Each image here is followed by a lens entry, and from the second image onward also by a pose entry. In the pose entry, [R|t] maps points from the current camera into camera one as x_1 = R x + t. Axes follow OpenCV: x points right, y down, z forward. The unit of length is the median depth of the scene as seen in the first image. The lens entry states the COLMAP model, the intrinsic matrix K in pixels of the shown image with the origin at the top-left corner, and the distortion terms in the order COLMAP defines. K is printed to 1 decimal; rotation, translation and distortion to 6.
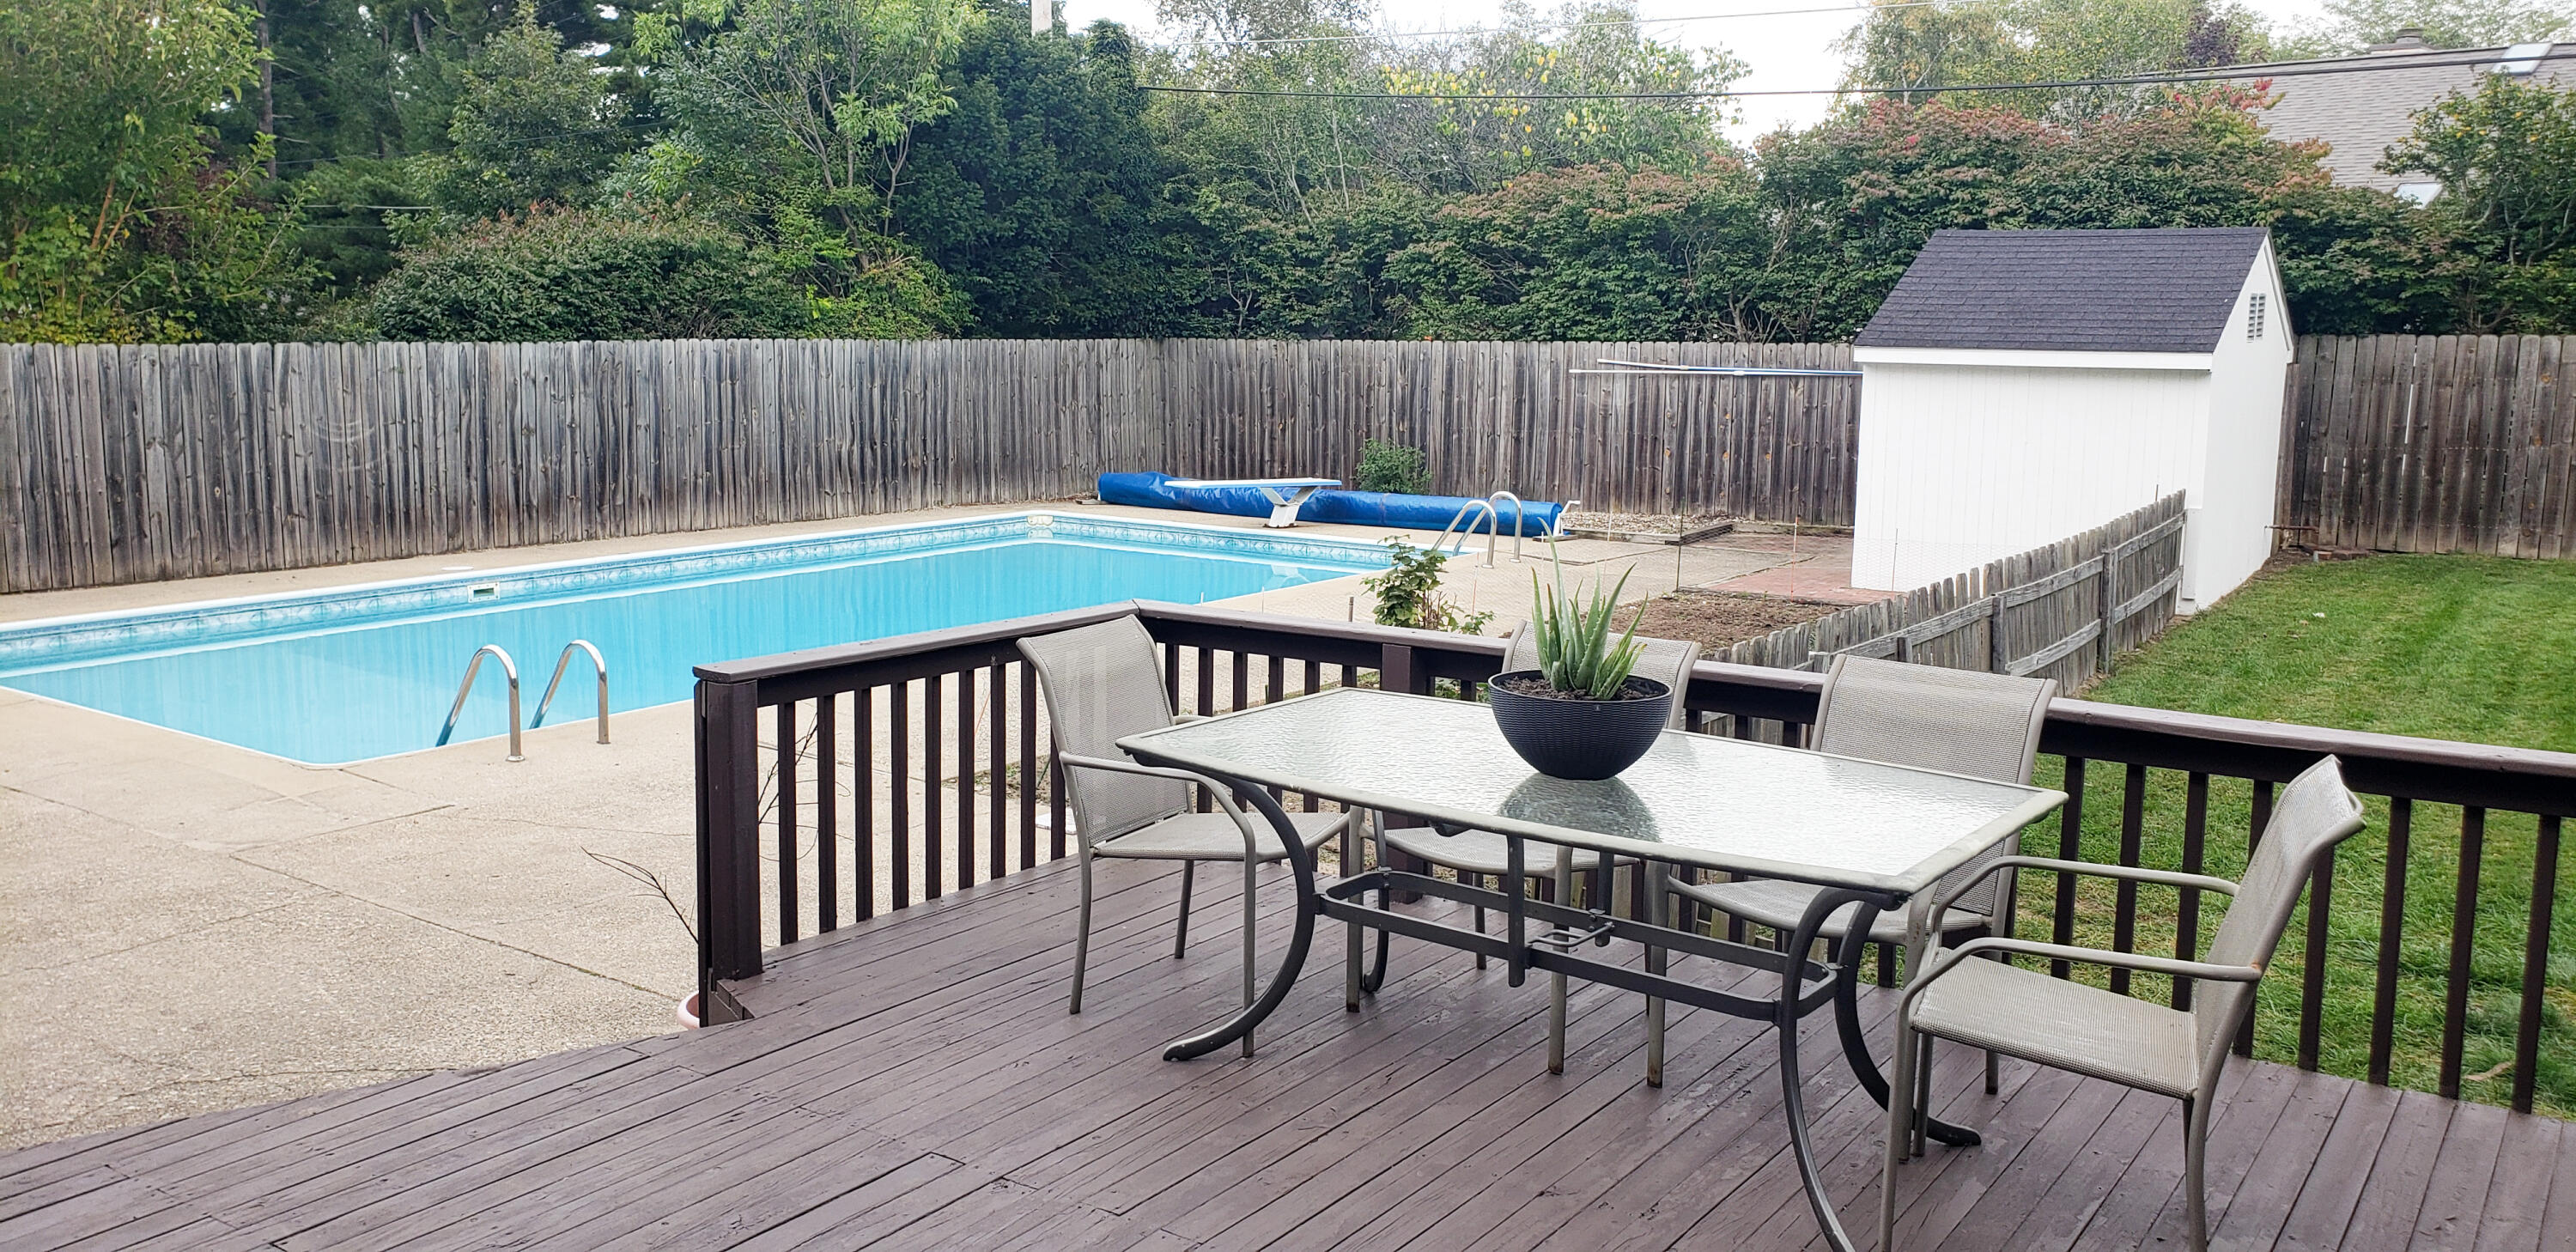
lens RADIAL K [[2007.8, 0, 1293.1], [0, 2007.8, 607.3], [0, 0, 1]] dist [0.062449, -0.055546]
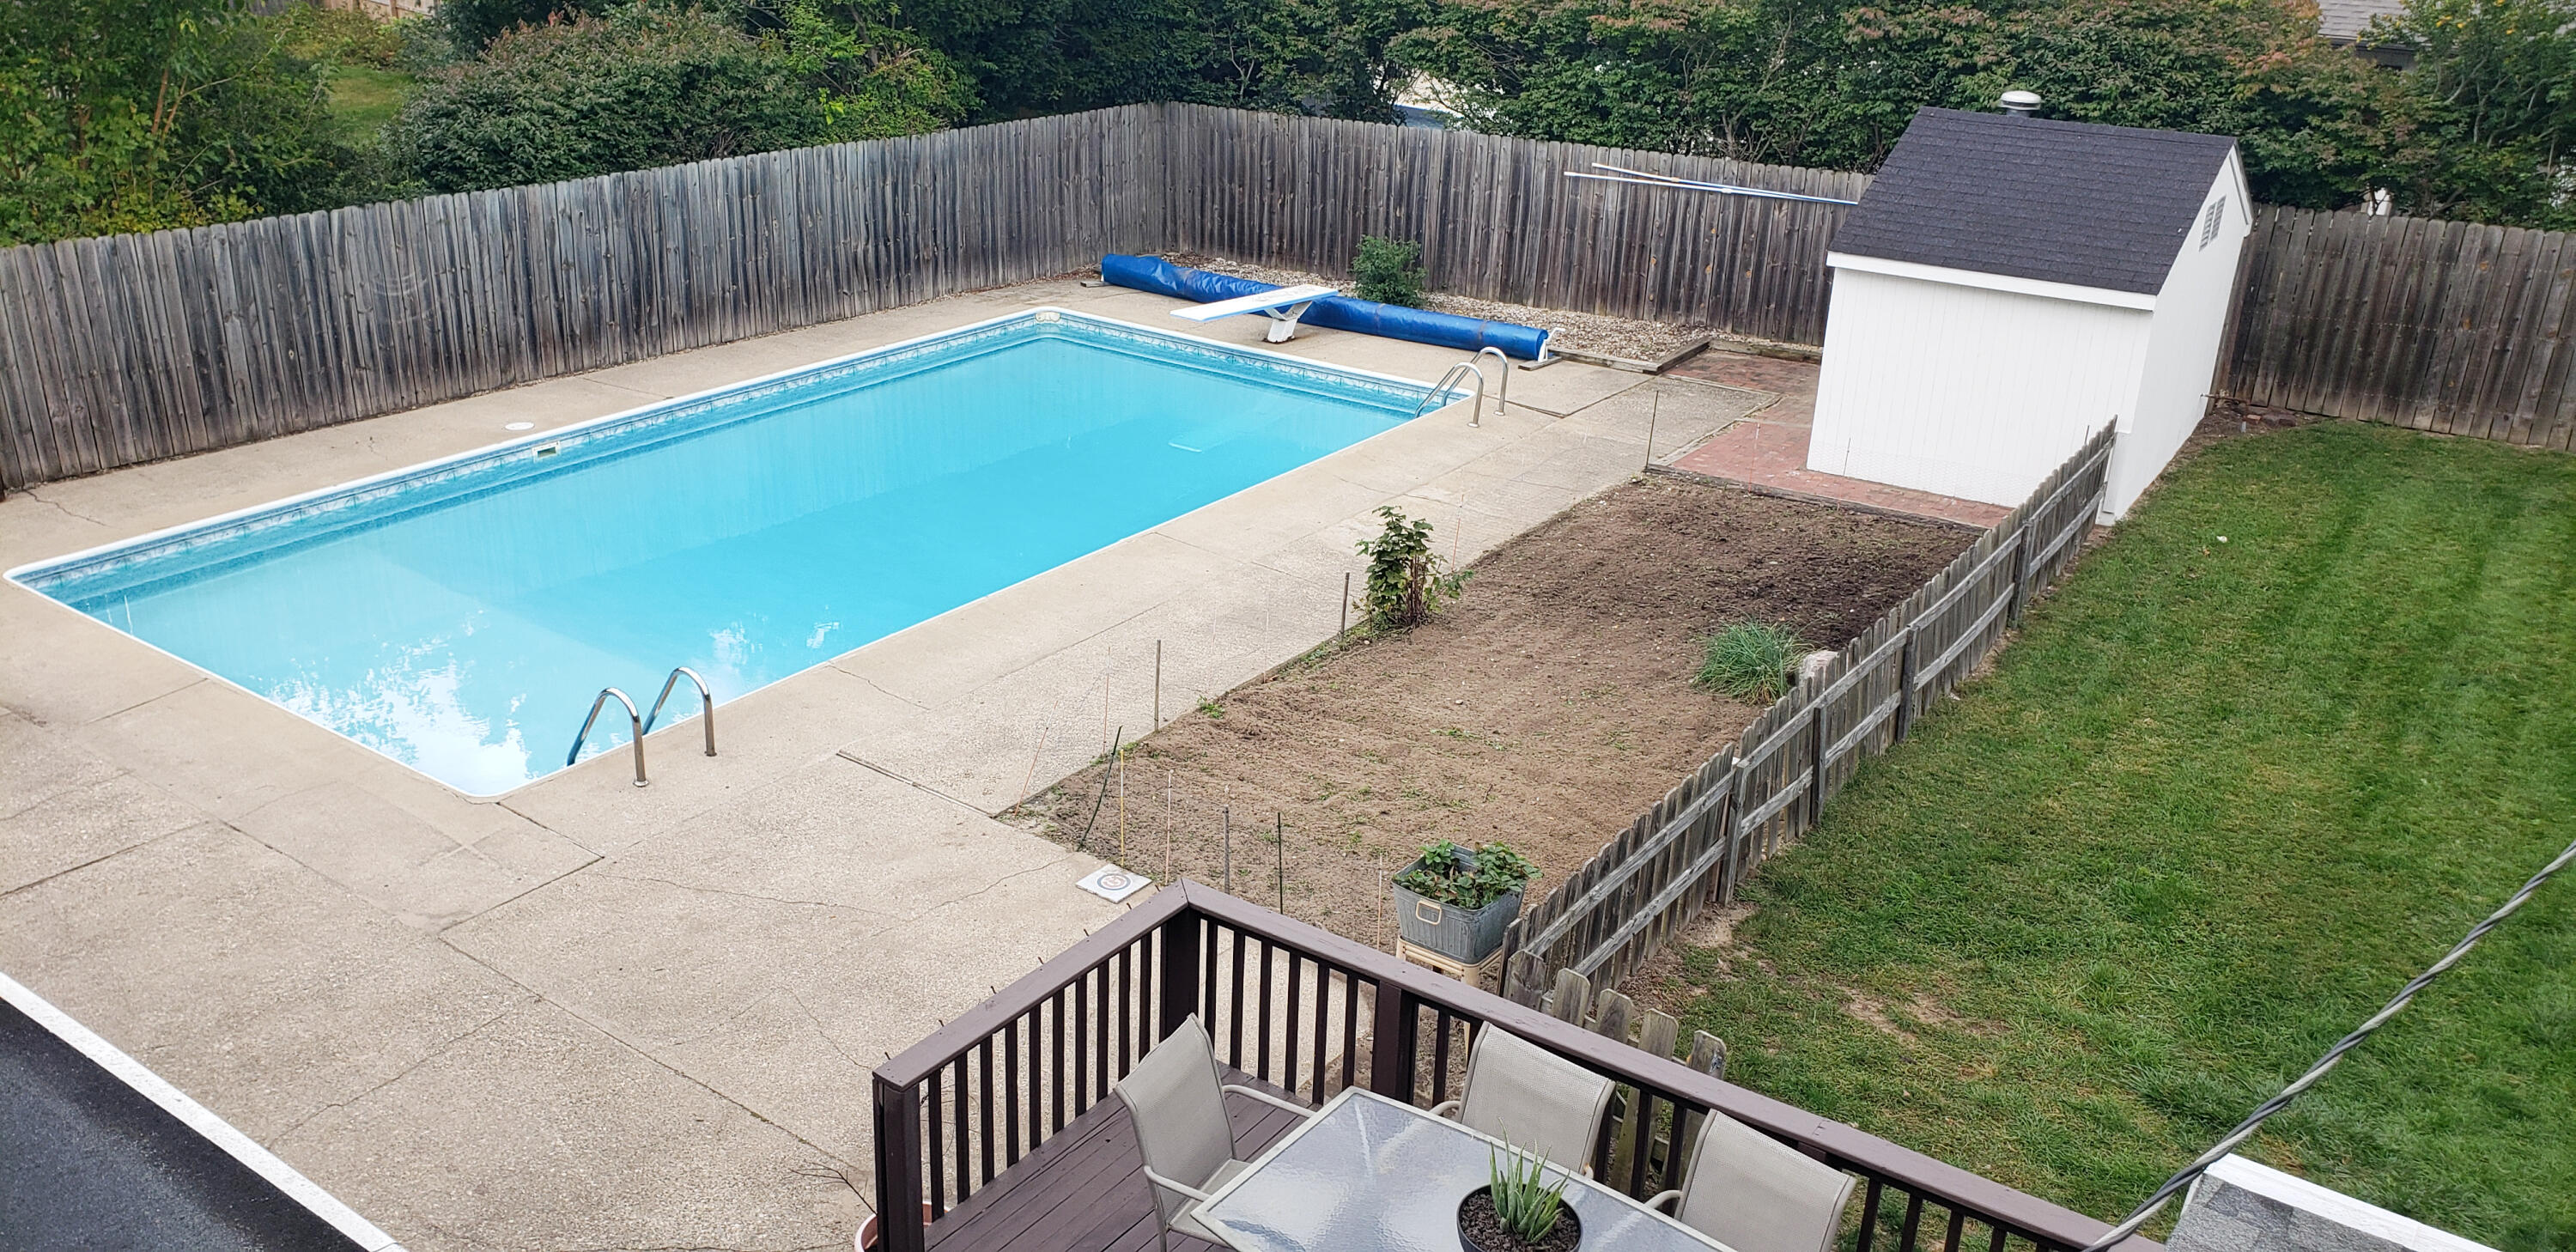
lens RADIAL K [[2007.8, 0, 1279.3], [0, 2007.8, 648.5], [0, 0, 1]] dist [0.062449, -0.055546]
pose [[0.999780, 0.020301, 0.005268, -0.009406], [-0.020972, 0.969835, 0.242860, -0.154145], [-0.000178, -0.242917, 0.970047, -0.066838]]
